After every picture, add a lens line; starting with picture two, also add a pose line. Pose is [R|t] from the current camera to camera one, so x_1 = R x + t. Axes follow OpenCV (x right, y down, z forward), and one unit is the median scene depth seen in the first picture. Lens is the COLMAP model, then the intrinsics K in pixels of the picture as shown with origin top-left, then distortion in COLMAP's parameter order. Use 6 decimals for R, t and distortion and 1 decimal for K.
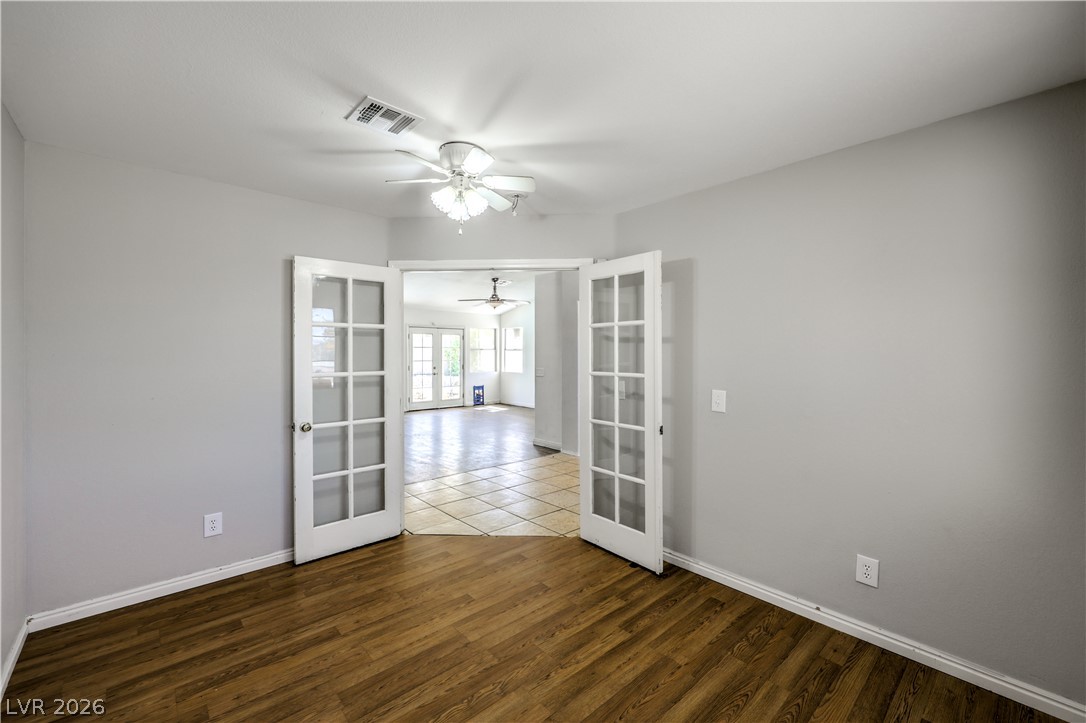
lens RADIAL K [[447.5, 0, 548.0], [0, 447.5, 347.6], [0, 0, 1]] dist [-0.000396, 0.000269]
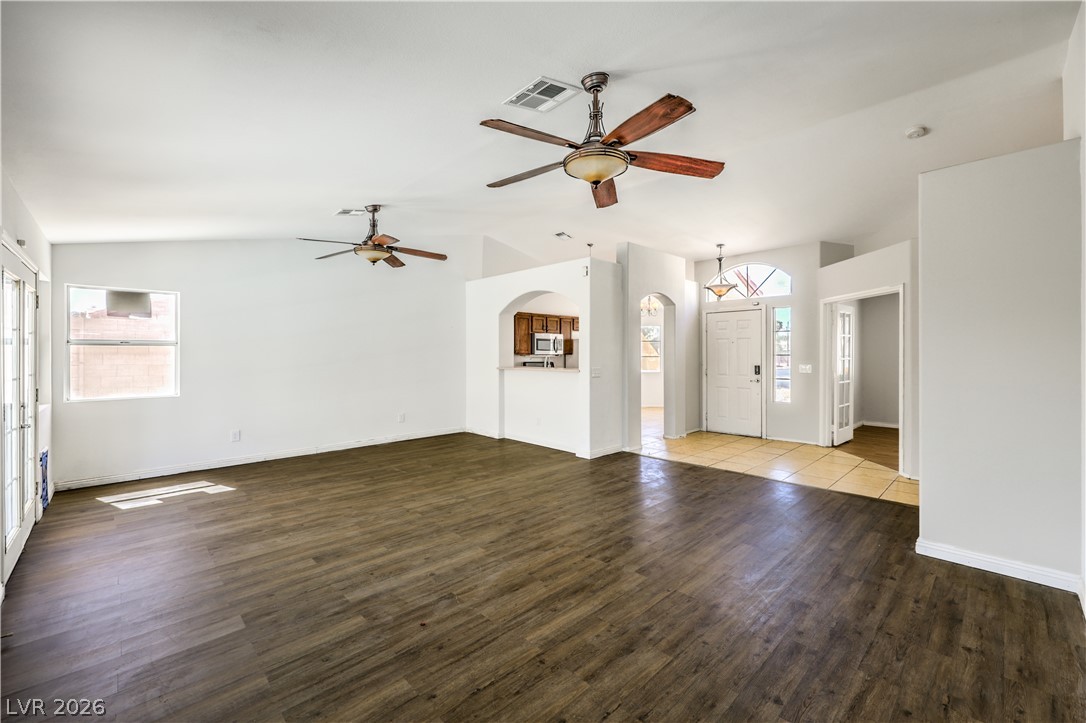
lens RADIAL K [[443.6, 0, 549.5], [0, 443.6, 355.0], [0, 0, 1]] dist [0.000173, -0.000037]
pose [[-0.032701, -0.003134, 0.999460, -0.632573], [-0.006990, 0.999971, 0.002907, 0.014609], [-0.999441, -0.006891, -0.032722, 0.814683]]
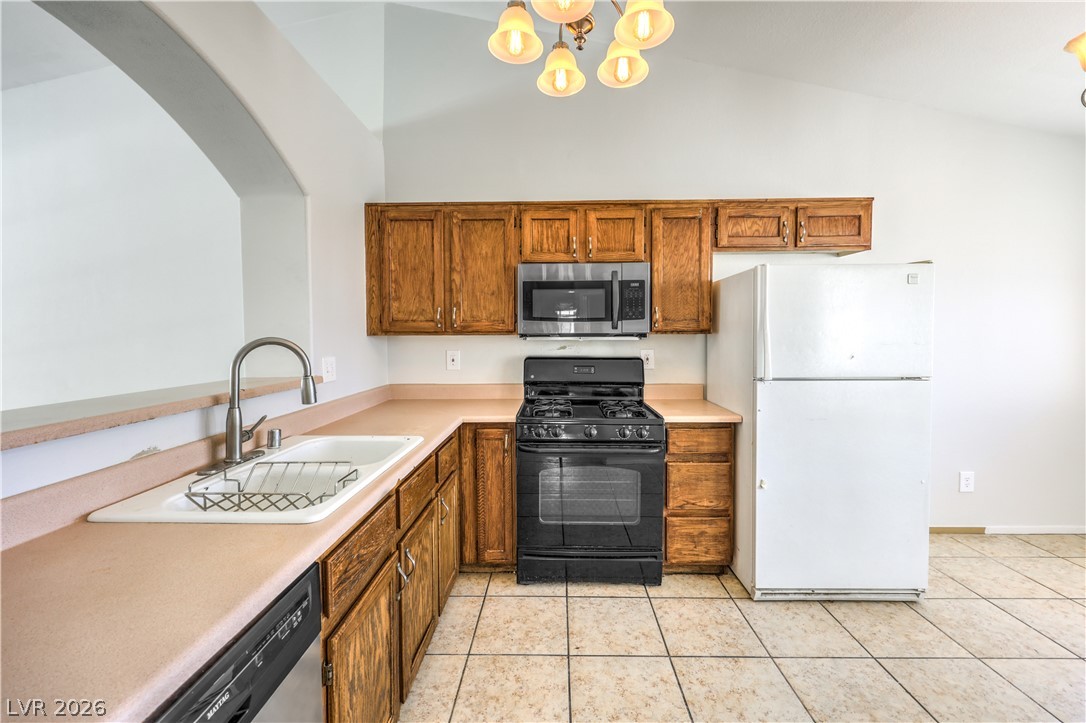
lens RADIAL K [[447.5, 0, 548.0], [0, 447.5, 347.6], [0, 0, 1]] dist [-0.000396, 0.000269]
pose [[0.683905, -0.025403, 0.729129, 0.070193], [-0.000584, 0.999374, 0.035366, 0.015013], [-0.729571, -0.024613, 0.683462, 0.612200]]
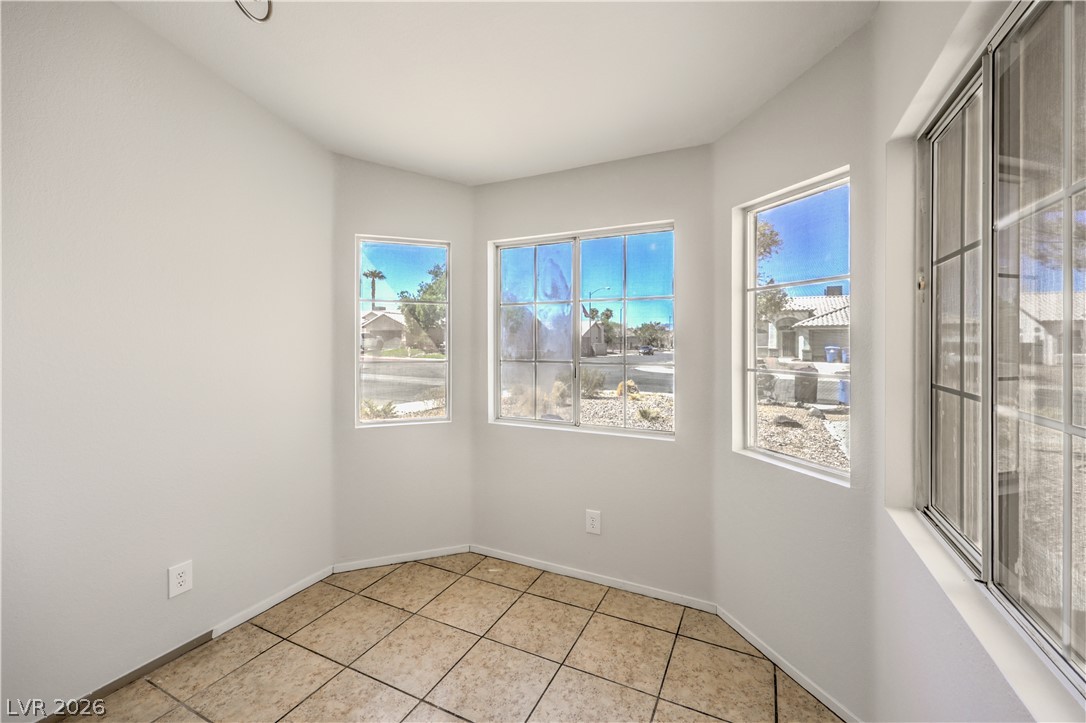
lens RADIAL K [[447.5, 0, 548.0], [0, 447.5, 347.6], [0, 0, 1]] dist [-0.000396, 0.000269]
pose [[-0.371787, -0.017388, 0.928155, 0.239771], [-0.011034, 0.999837, 0.014312, 0.005837], [-0.928253, -0.004920, -0.371918, 0.527371]]
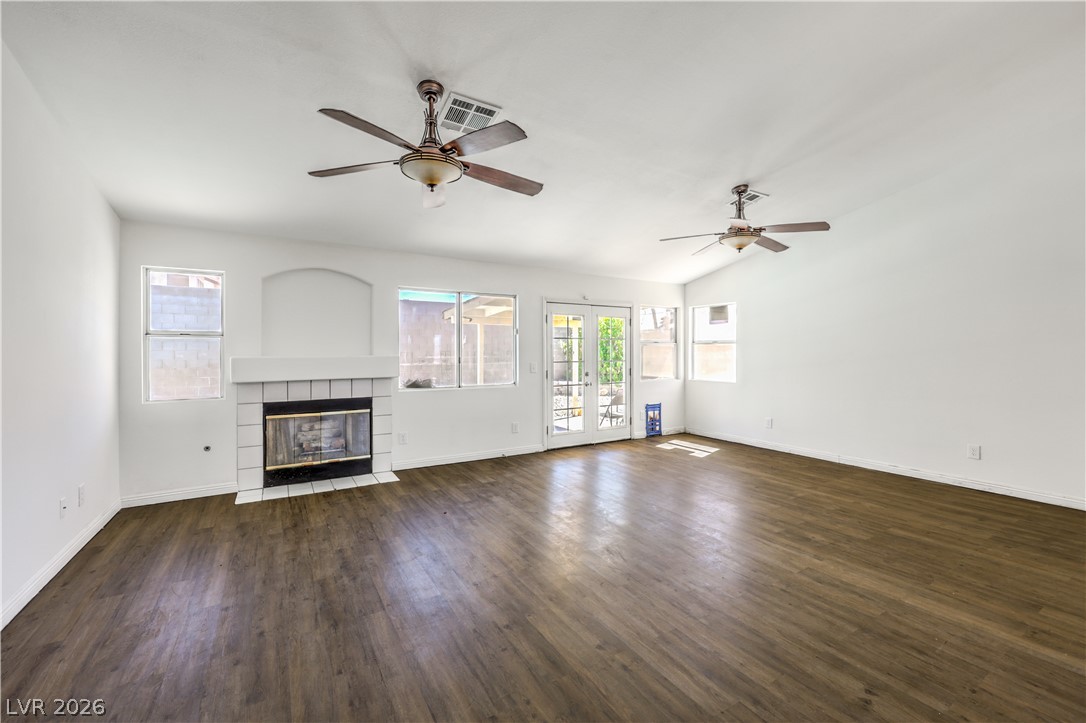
lens RADIAL K [[450.7, 0, 555.6], [0, 450.7, 353.3], [0, 0, 1]] dist [0.000114, 0.000225]
pose [[0.984025, -0.000356, -0.178030, -0.224967], [0.002464, 0.999929, 0.011625, 0.014490], [0.178014, -0.011878, 0.983956, 0.499583]]
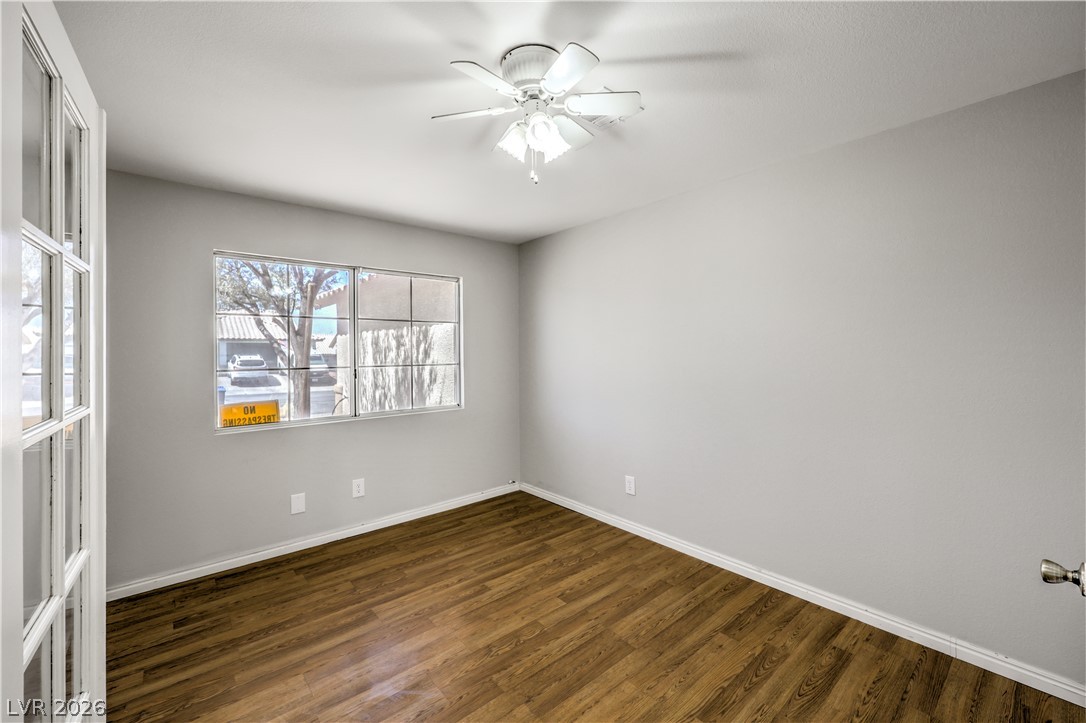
lens RADIAL K [[443.6, 0, 549.7], [0, 443.6, 350.4], [0, 0, 1]] dist [0.000308, 0.000087]
pose [[-0.999710, 0.010926, 0.021470, -0.056257], [0.010724, 0.999897, -0.009526, 0.005615], [-0.021572, -0.009293, -0.999724, 0.419633]]
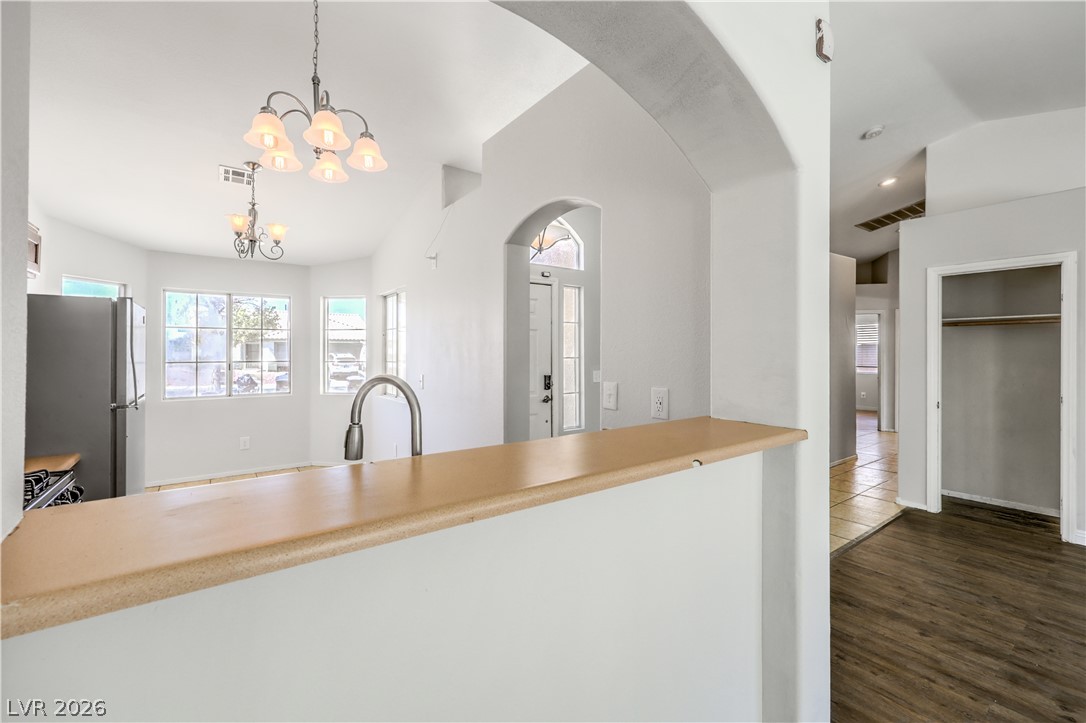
lens RADIAL K [[456.8, 0, 547.9], [0, 456.8, 350.2], [0, 0, 1]] dist [0.000384, 0.000139]
pose [[-0.995077, 0.000388, 0.099104, 0.064488], [-0.001027, 0.999898, -0.014229, 0.012925], [-0.099099, -0.014260, -0.994975, 0.916984]]
